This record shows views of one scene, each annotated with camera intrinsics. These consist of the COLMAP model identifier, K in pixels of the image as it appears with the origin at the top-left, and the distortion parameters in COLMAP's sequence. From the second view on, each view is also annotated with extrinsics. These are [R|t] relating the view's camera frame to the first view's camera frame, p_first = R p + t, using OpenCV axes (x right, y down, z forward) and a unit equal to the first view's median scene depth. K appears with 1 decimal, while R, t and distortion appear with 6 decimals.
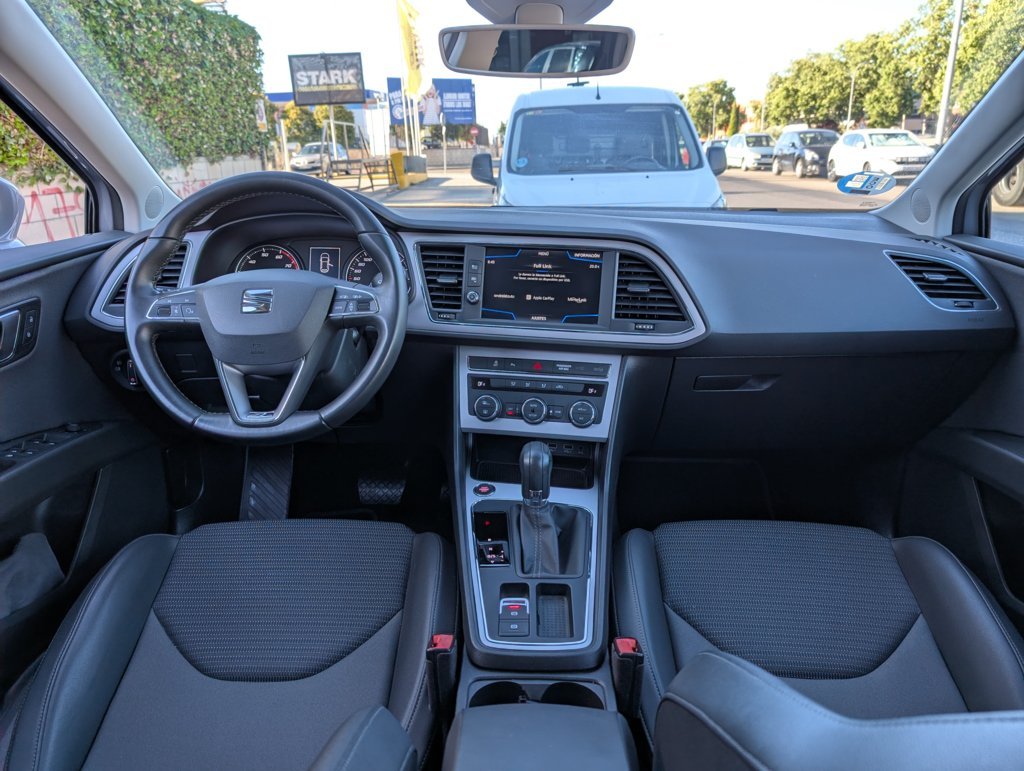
lens RADIAL K [[1107.0, 0, 512.0], [0, 1107.0, 385.5], [0, 0, 1]] dist [-0.001128, -0.046323]
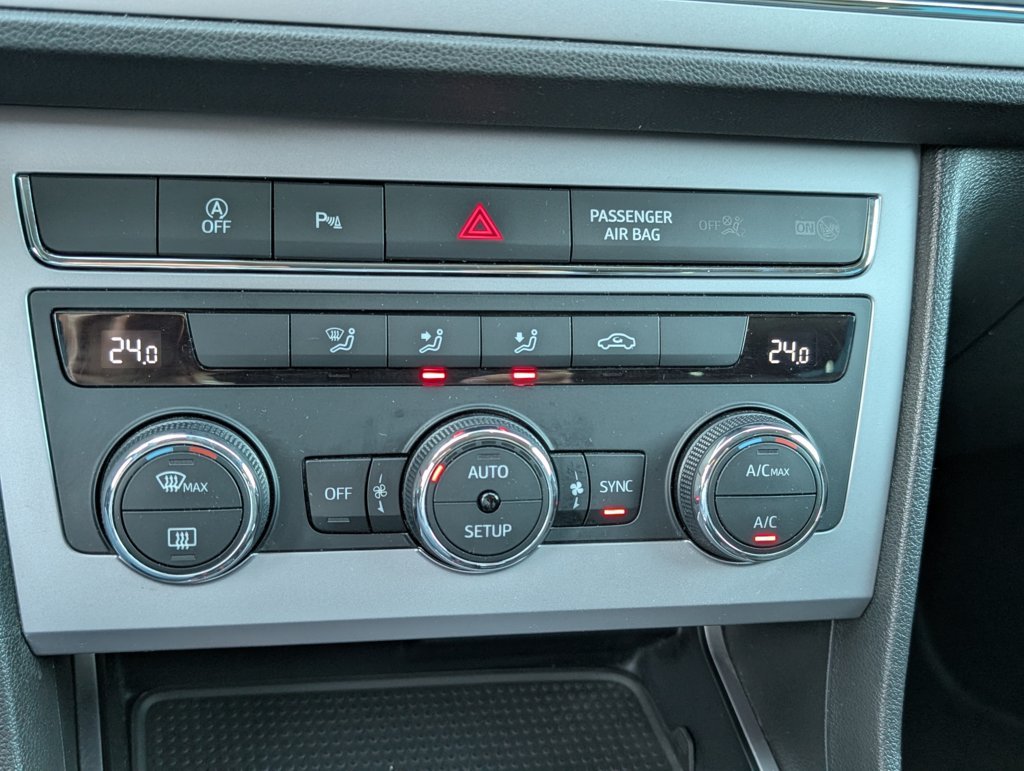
lens RADIAL K [[1107.0, 0, 512.0], [0, 1107.0, 385.5], [0, 0, 1]] dist [-0.001128, -0.046323]
pose [[0.923877, -0.093438, 0.371109, -0.036979], [0.039897, 0.987967, 0.149427, -0.018349], [-0.380605, -0.123246, 0.916488, 0.851971]]
